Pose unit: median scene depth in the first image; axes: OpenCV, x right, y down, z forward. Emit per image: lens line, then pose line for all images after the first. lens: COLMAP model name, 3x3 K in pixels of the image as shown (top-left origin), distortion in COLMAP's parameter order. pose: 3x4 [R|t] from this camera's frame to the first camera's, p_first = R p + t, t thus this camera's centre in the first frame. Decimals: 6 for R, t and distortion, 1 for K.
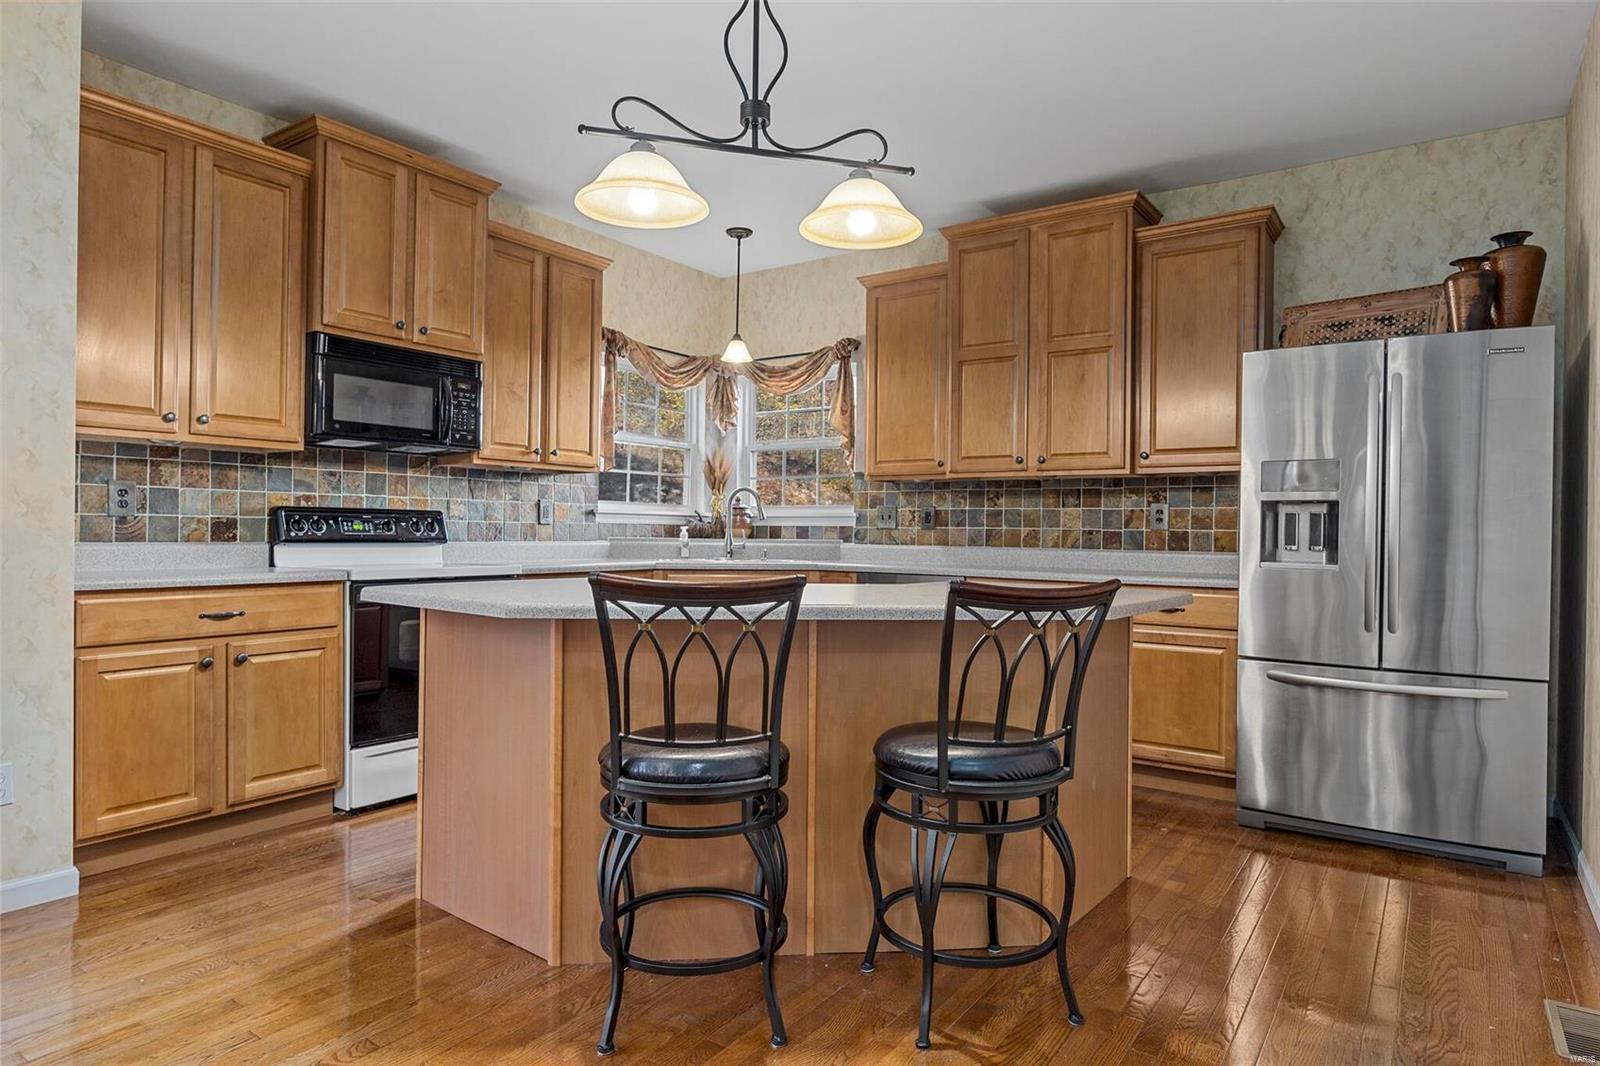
lens RADIAL K [[943.3, 0, 786.8], [0, 943.3, 531.8], [0, 0, 1]] dist [-0.003009, -0.000475]
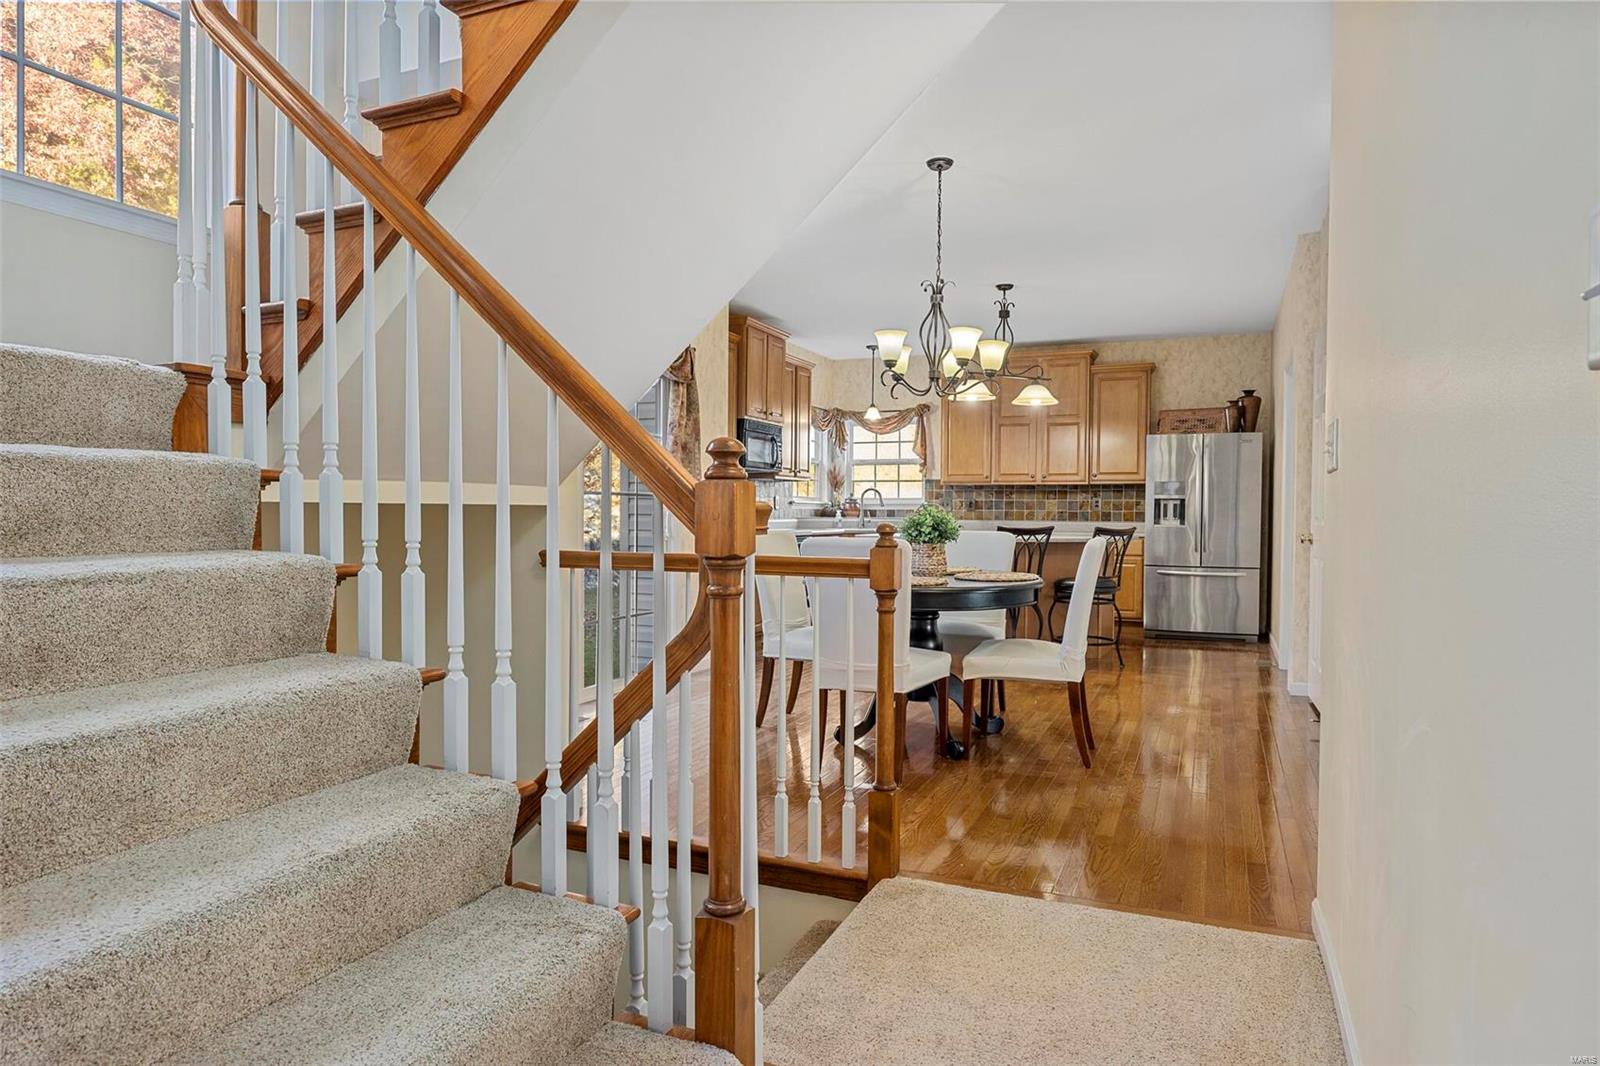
lens RADIAL K [[943.3, 0, 809.5], [0, 943.3, 529.9], [0, 0, 1]] dist [-0.003009, -0.000475]
pose [[0.979404, -0.009704, 0.201675, -0.699732], [0.005999, 0.999802, 0.018976, -0.004150], [-0.201820, -0.017375, 0.979269, -0.970959]]
